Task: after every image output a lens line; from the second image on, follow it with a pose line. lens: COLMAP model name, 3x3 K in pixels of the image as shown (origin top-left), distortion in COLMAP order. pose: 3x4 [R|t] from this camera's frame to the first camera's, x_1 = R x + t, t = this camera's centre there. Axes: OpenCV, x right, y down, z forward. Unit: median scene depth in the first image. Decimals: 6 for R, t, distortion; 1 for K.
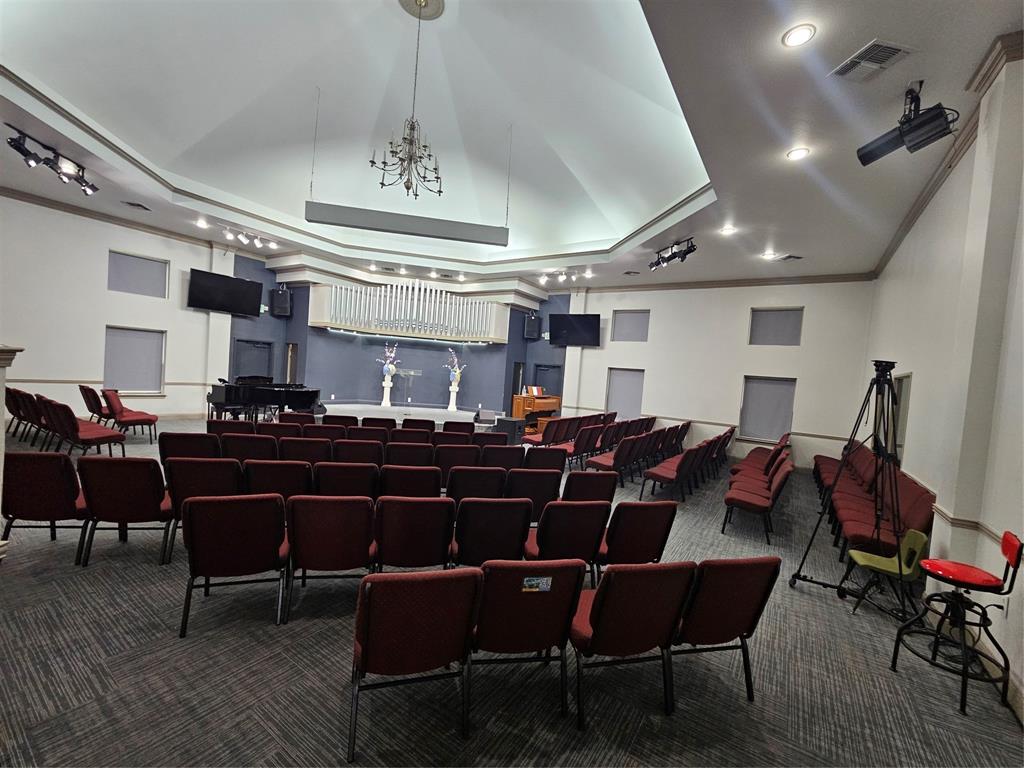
lens RADIAL K [[422.9, 0, 509.6], [0, 422.9, 387.4], [0, 0, 1]] dist [-0.000653, 0.000092]
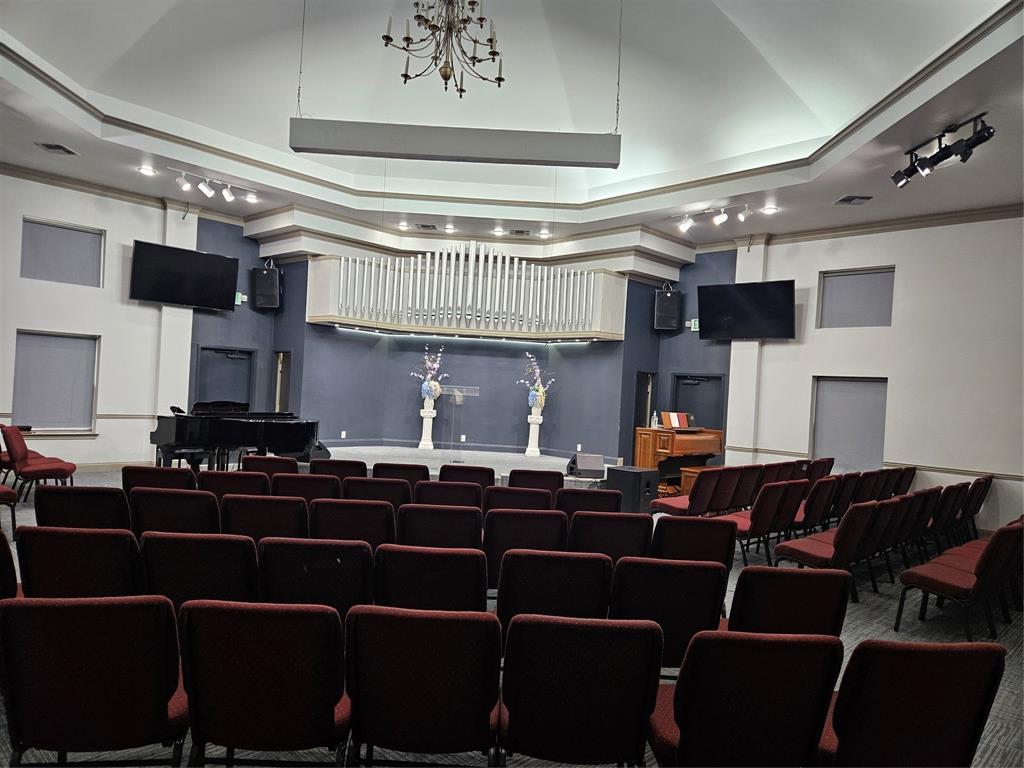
lens RADIAL K [[682.7, 0, 505.1], [0, 682.7, 387.8], [0, 0, 1]] dist [0.073561, -0.049780]
pose [[0.982404, -0.021576, -0.185517, 0.008519], [0.012124, 0.998577, -0.051937, 0.011033], [0.186374, 0.048774, 0.981268, 0.055275]]
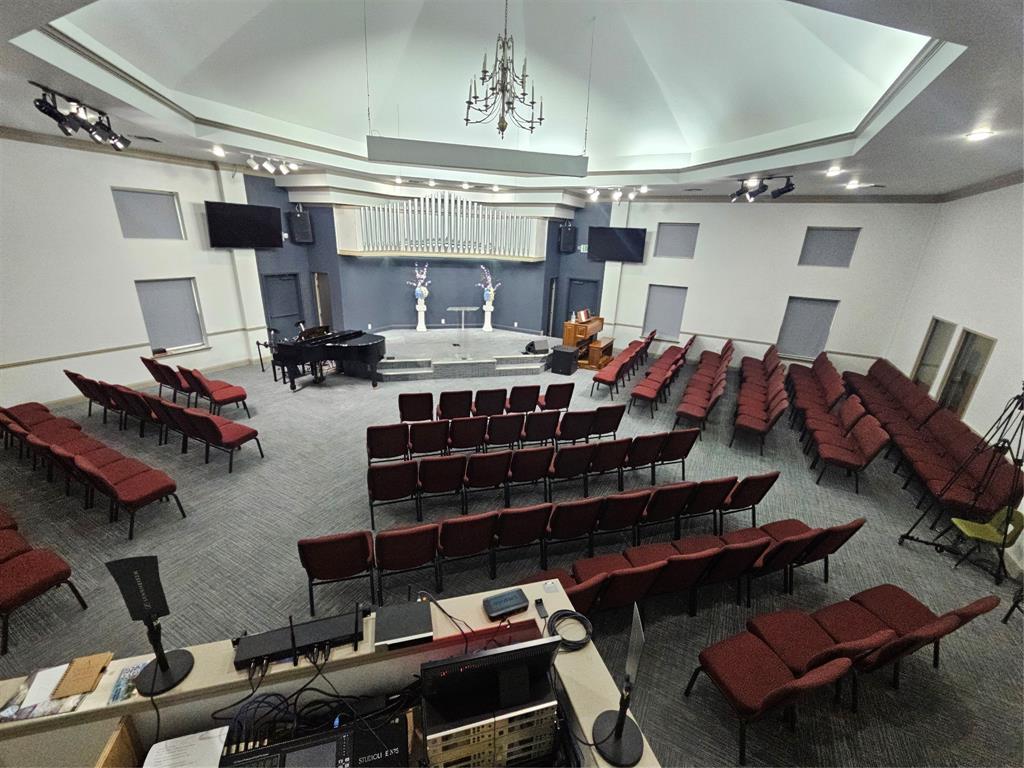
lens RADIAL K [[422.9, 0, 506.9], [0, 422.9, 387.8], [0, 0, 1]] dist [-0.000653, 0.000092]
pose [[0.995105, -0.063269, 0.075914, -0.231044], [0.036565, 0.949394, 0.311951, -0.166124], [-0.091809, -0.307648, 0.947060, 0.011585]]
